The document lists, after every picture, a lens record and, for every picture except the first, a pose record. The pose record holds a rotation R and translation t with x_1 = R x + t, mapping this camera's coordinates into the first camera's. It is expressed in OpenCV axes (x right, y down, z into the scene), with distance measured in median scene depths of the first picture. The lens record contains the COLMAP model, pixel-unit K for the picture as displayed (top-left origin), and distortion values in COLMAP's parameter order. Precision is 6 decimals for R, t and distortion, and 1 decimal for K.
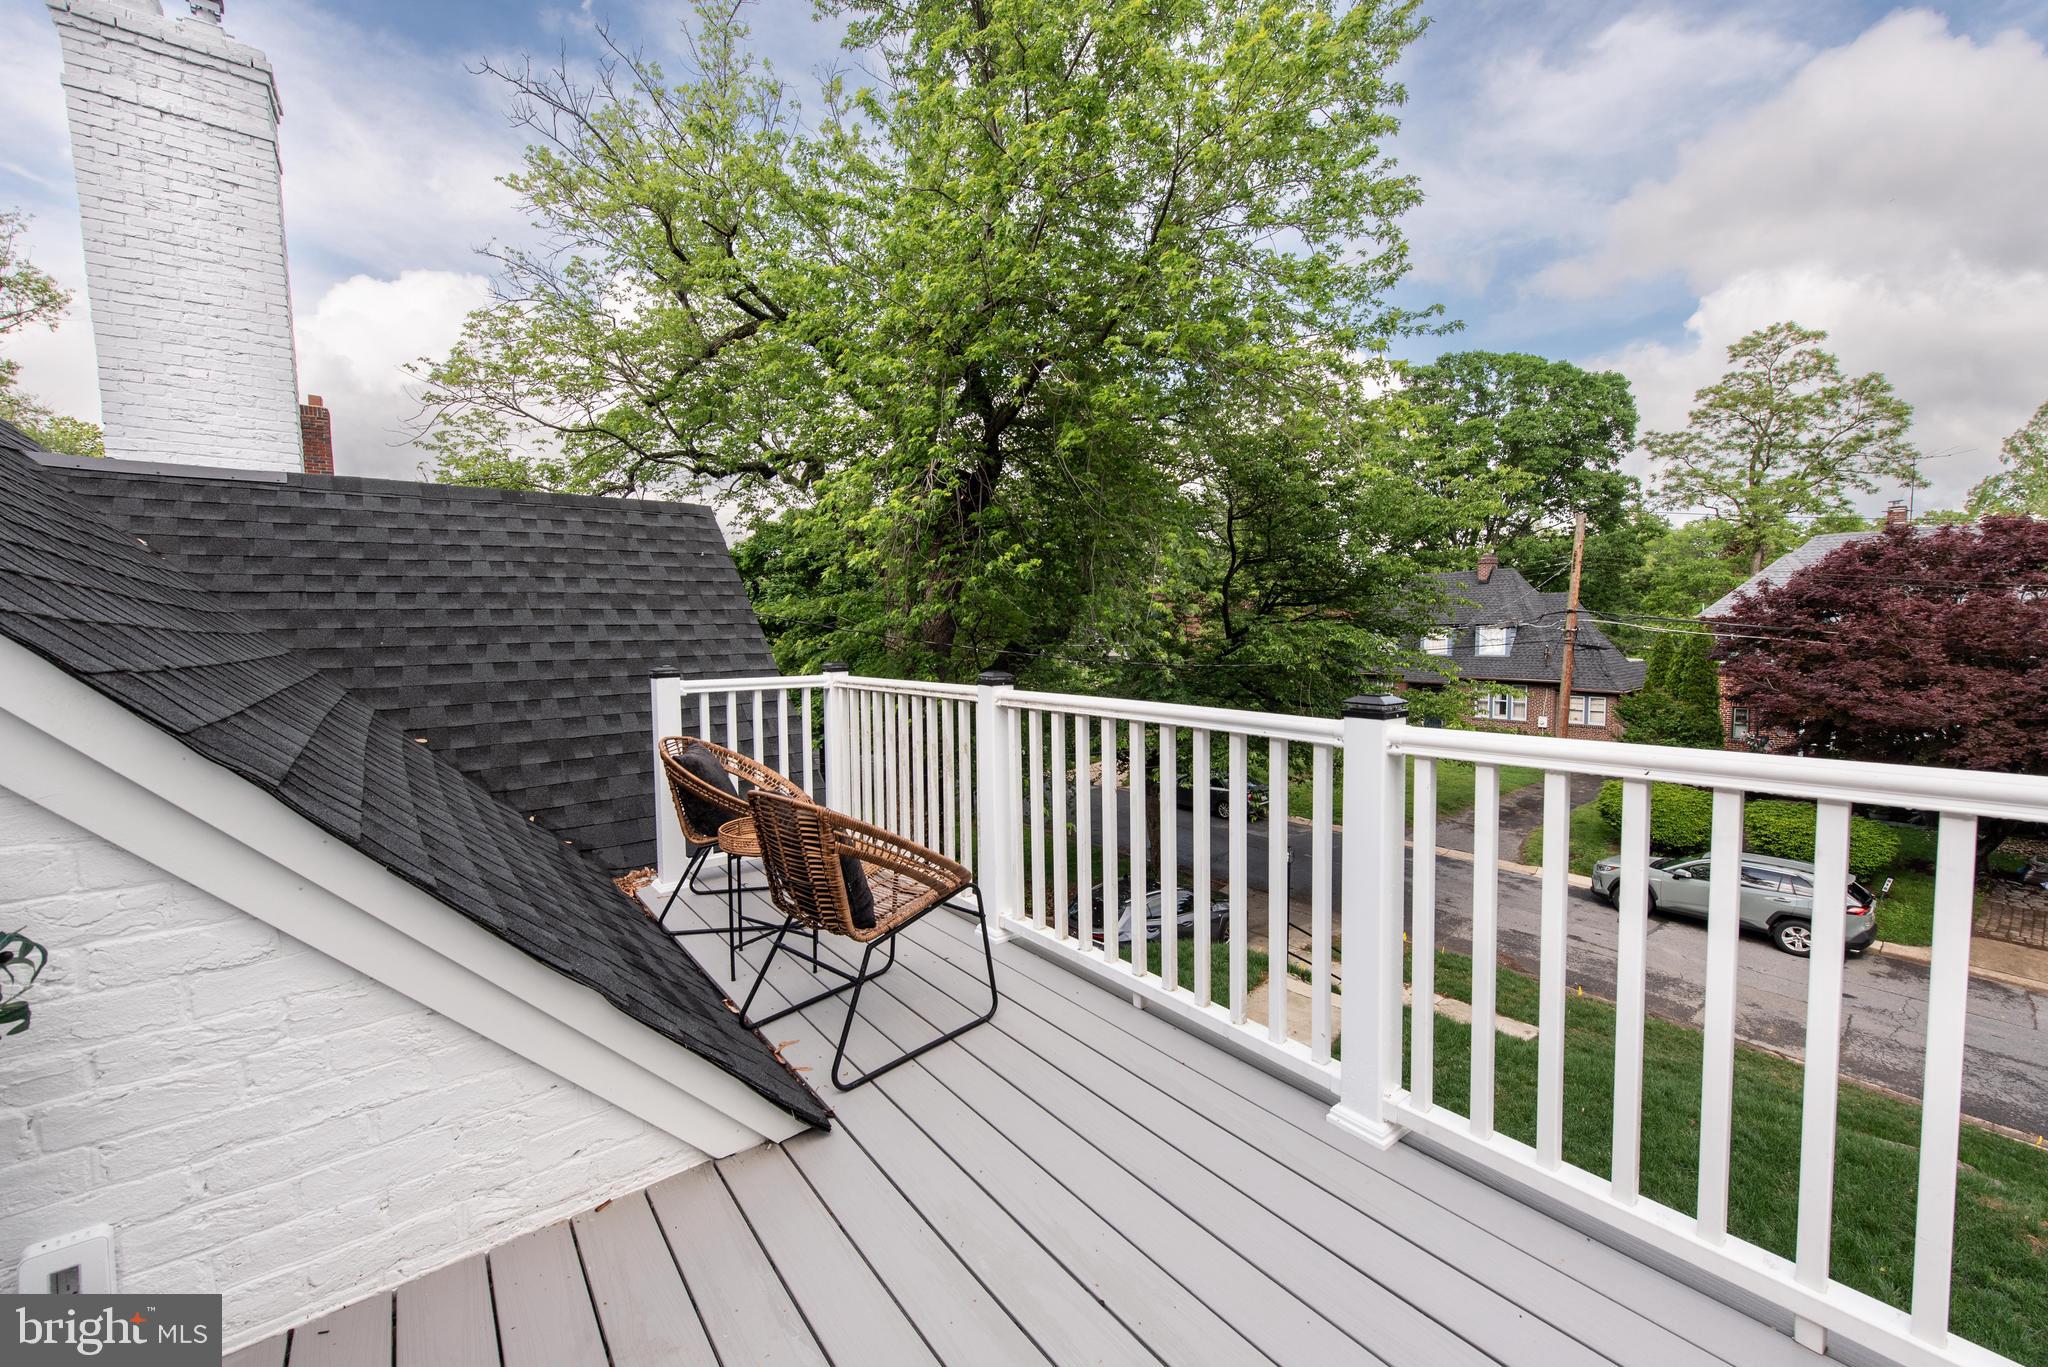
lens RADIAL K [[797.1, 0, 1028.7], [0, 797.1, 680.3], [0, 0, 1]] dist [0.003406, -0.000106]
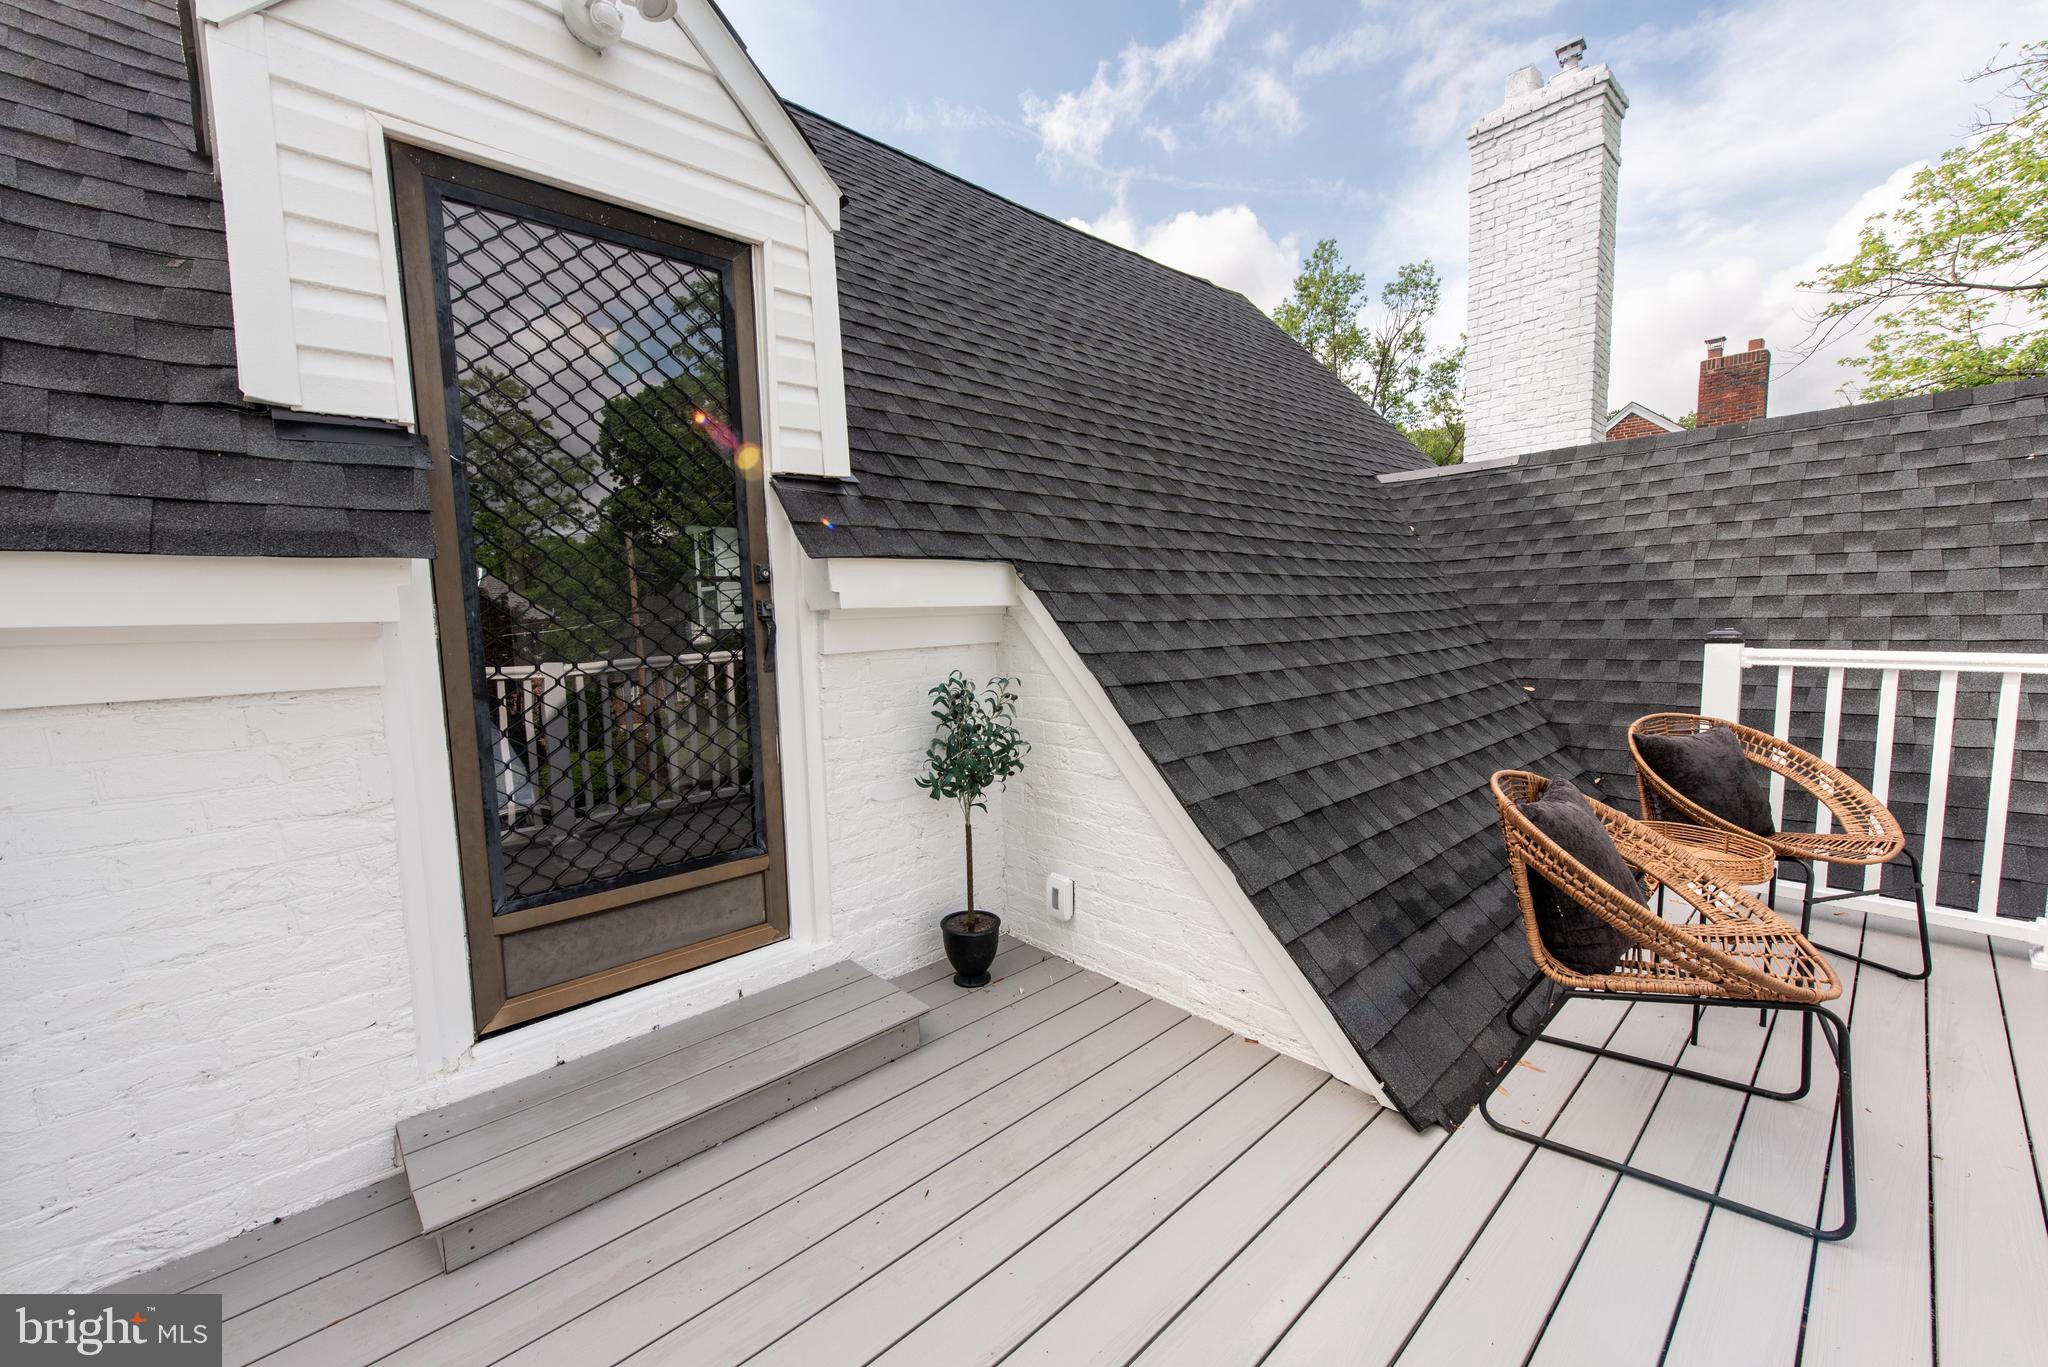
lens RADIAL K [[797.1, 0, 1027.5], [0, 797.1, 688.9], [0, 0, 1]] dist [0.003406, -0.000106]
pose [[0.077964, 0.111587, -0.990692, 0.257354], [-0.037579, 0.993339, 0.108928, -0.016739], [0.996248, 0.028736, 0.081638, 0.196427]]
